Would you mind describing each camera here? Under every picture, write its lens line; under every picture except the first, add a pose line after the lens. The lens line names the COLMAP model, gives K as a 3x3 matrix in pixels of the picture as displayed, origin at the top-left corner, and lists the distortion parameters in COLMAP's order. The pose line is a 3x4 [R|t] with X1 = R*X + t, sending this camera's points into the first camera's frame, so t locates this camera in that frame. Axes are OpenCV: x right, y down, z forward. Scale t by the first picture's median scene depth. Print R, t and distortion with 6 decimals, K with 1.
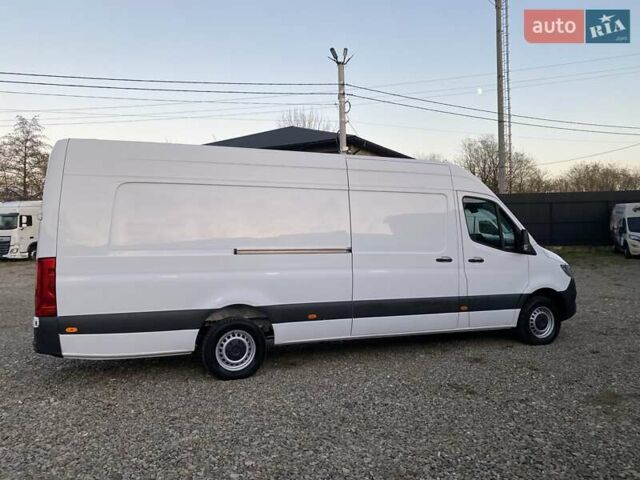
lens RADIAL K [[499.5, 0, 320.0], [0, 499.5, 240.0], [0, 0, 1]] dist [0.008484, -0.000559]
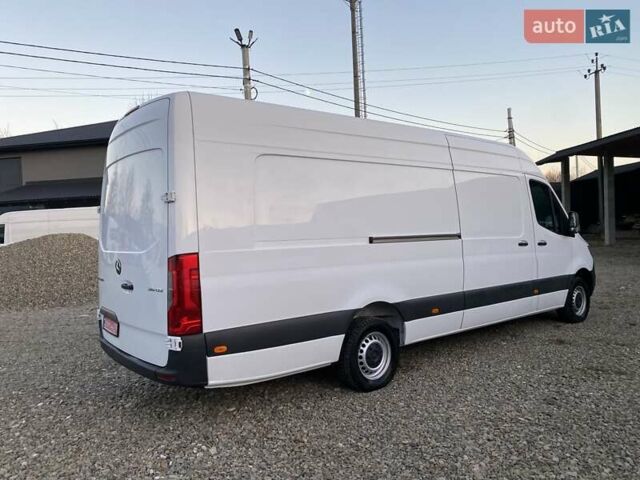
lens RADIAL K [[498.2, 0, 311.3], [0, 498.2, 243.9], [0, 0, 1]] dist [0.035757, -0.038246]
pose [[0.948288, -0.031801, 0.315816, -0.477192], [0.026823, 0.999438, 0.020098, 0.008727], [-0.316277, -0.010588, 0.948608, 0.202122]]
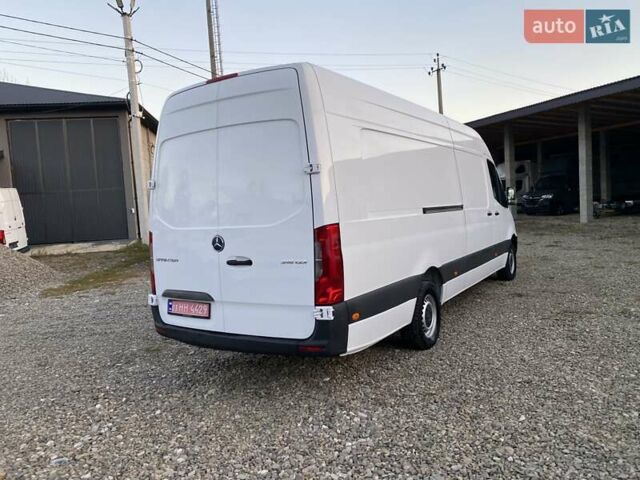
lens RADIAL K [[497.6, 0, 318.5], [0, 497.6, 224.4], [0, 0, 1]] dist [0.053346, -0.061839]
pose [[0.789357, -0.058158, 0.611174, -0.798683], [0.051687, 0.998264, 0.028237, 0.010934], [-0.611755, 0.009300, 0.790993, 0.341595]]
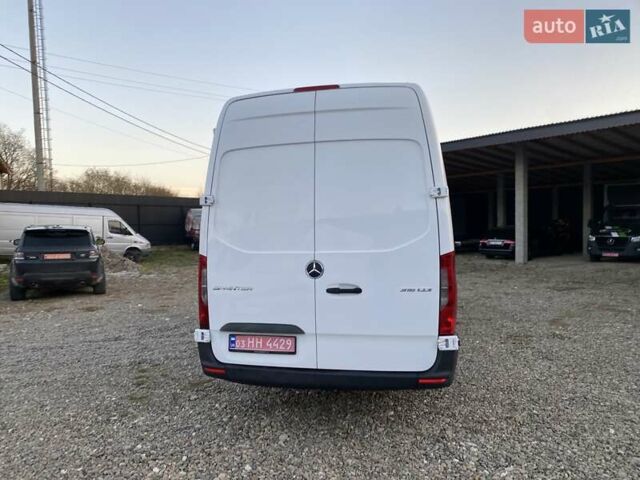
lens RADIAL K [[498.2, 0, 311.3], [0, 498.2, 243.9], [0, 0, 1]] dist [0.035757, -0.038246]
pose [[0.530306, -0.019448, 0.847583, -0.998689], [0.017879, 0.999771, 0.011754, 0.010765], [-0.847618, 0.008921, 0.530532, 0.625275]]
